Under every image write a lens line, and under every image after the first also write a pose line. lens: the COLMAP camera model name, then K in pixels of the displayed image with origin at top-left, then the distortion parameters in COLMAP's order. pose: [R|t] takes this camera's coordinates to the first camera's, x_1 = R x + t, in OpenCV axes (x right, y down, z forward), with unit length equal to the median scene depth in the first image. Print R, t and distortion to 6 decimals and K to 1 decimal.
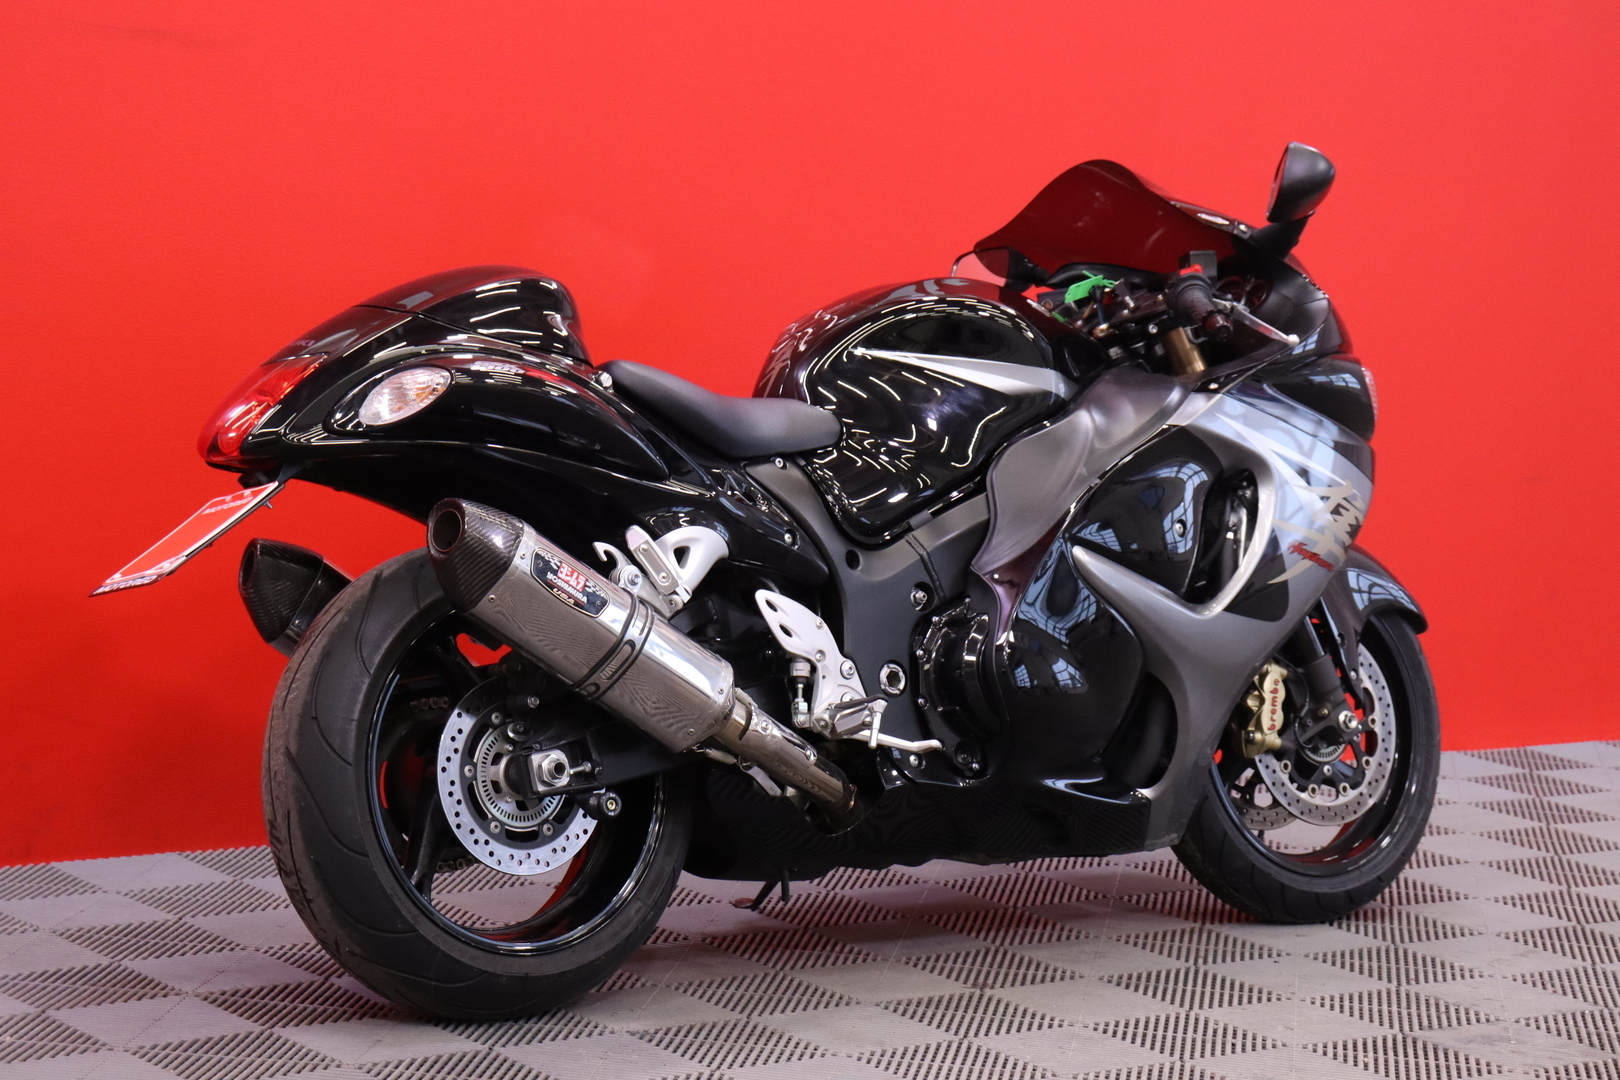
lens RADIAL K [[3811.3, 0, 810.0], [0, 3811.3, 540.0], [0, 0, 1]] dist [0.312005, 0.160957]
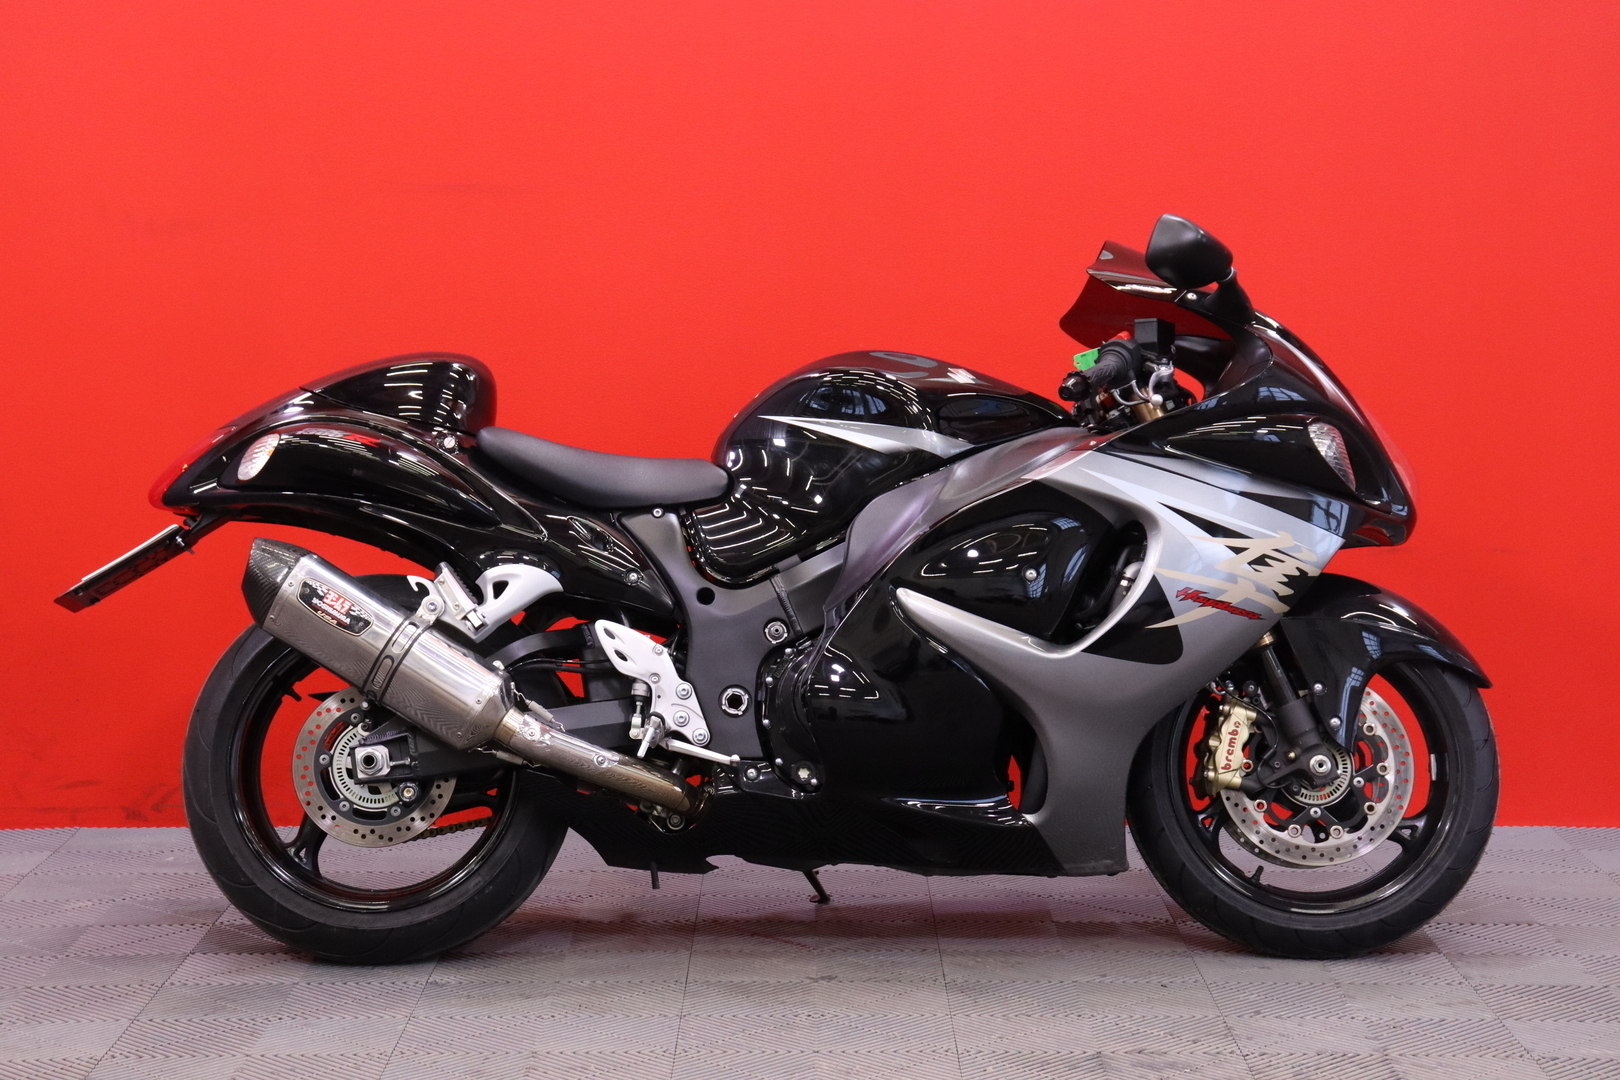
lens RADIAL K [[3106.0, 0, 810.0], [0, 3106.0, 540.0], [0, 0, 1]] dist [0.114749, 0.067947]
pose [[0.793952, 0.002151, -0.607977, 0.610707], [-0.018351, 0.999623, -0.020428, 0.006761], [0.607704, 0.027376, 0.793692, 0.275868]]
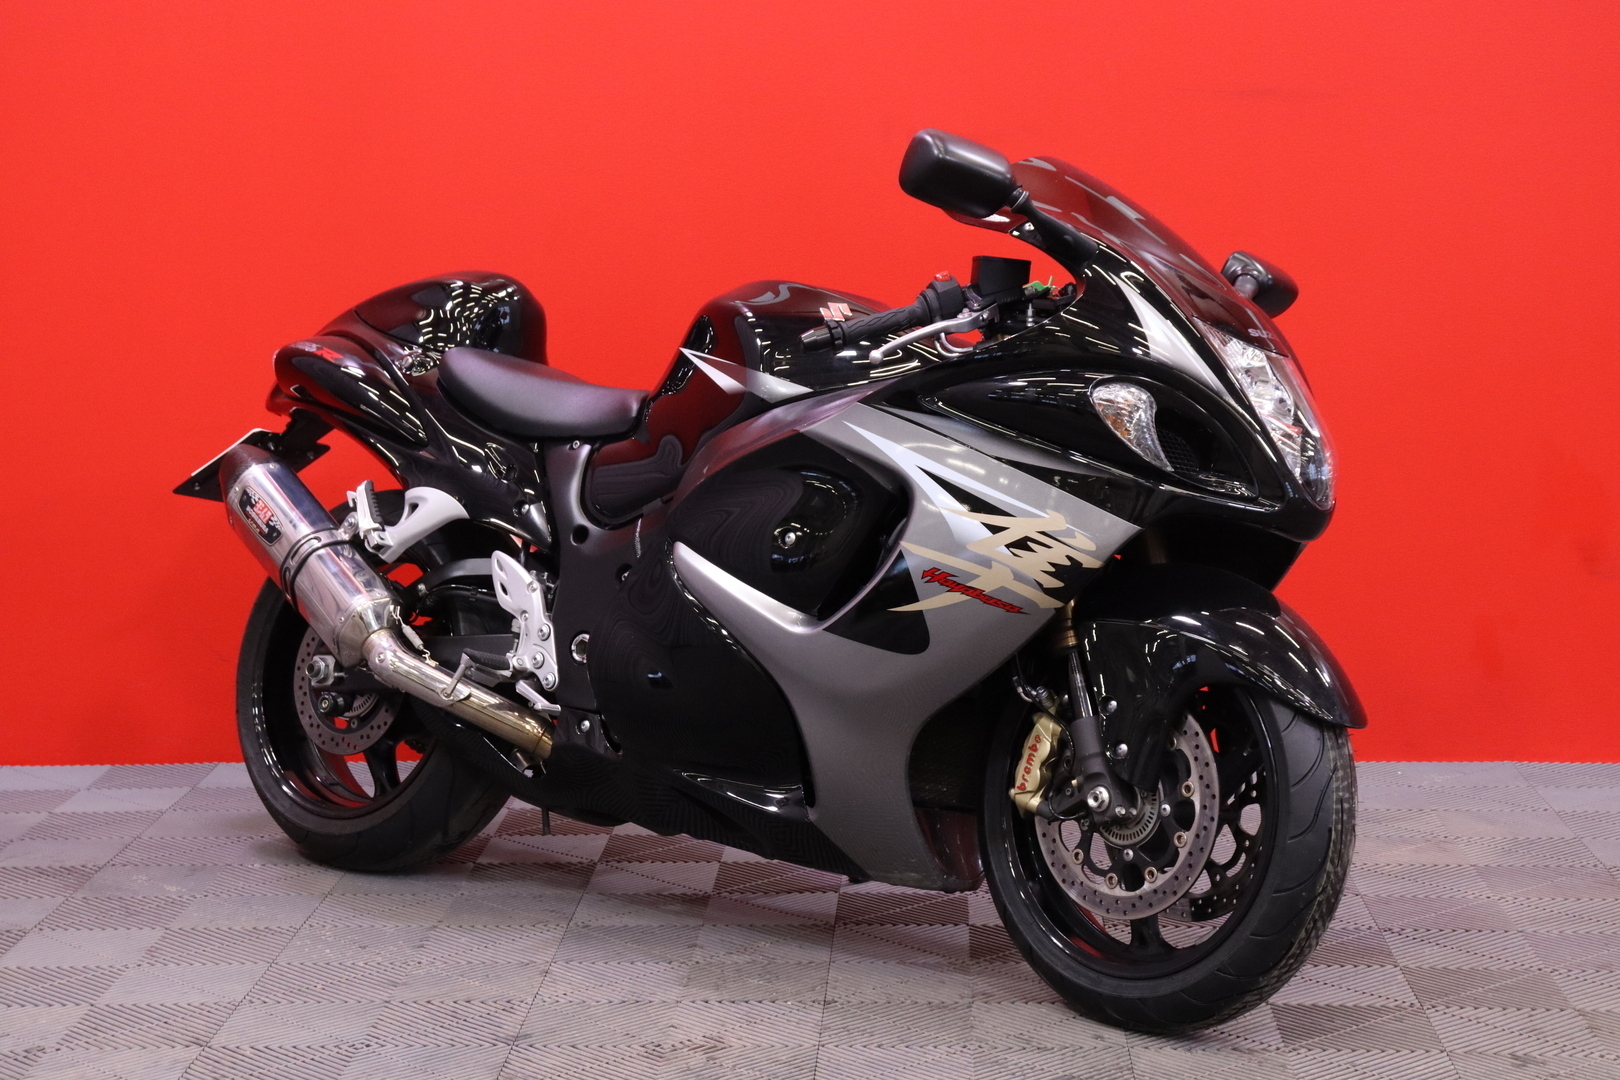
lens RADIAL K [[3106.0, 0, 810.0], [0, 3106.0, 540.0], [0, 0, 1]] dist [0.114749, 0.067947]
pose [[0.214255, 0.066776, -0.974493, 0.901719], [-0.086392, 0.995046, 0.049190, -0.043413], [0.972950, 0.073649, 0.218963, 0.874897]]
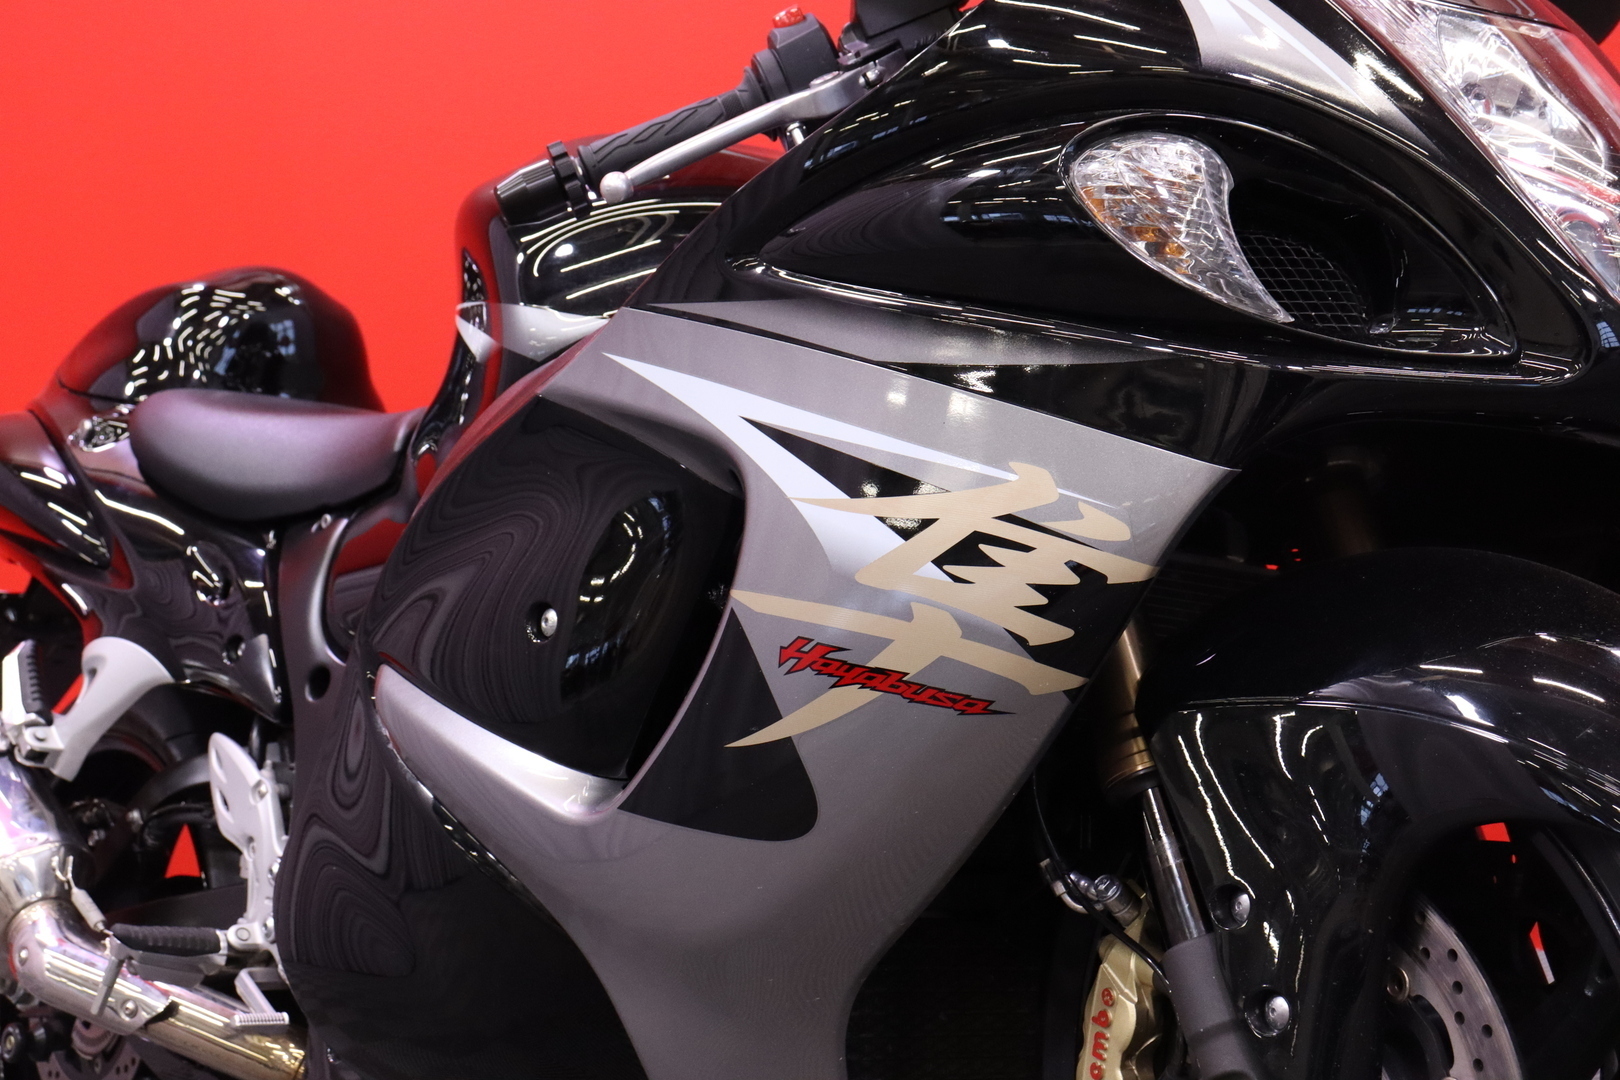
lens RADIAL K [[2882.5, 0, 810.0], [0, 2882.5, 540.0], [0, 0, 1]] dist [0.156520, 0.163326]
pose [[0.017111, -0.012664, -0.999773, 0.459546], [0.057700, 0.998266, -0.011657, -0.007179], [0.998187, -0.057487, 0.017812, 1.075810]]
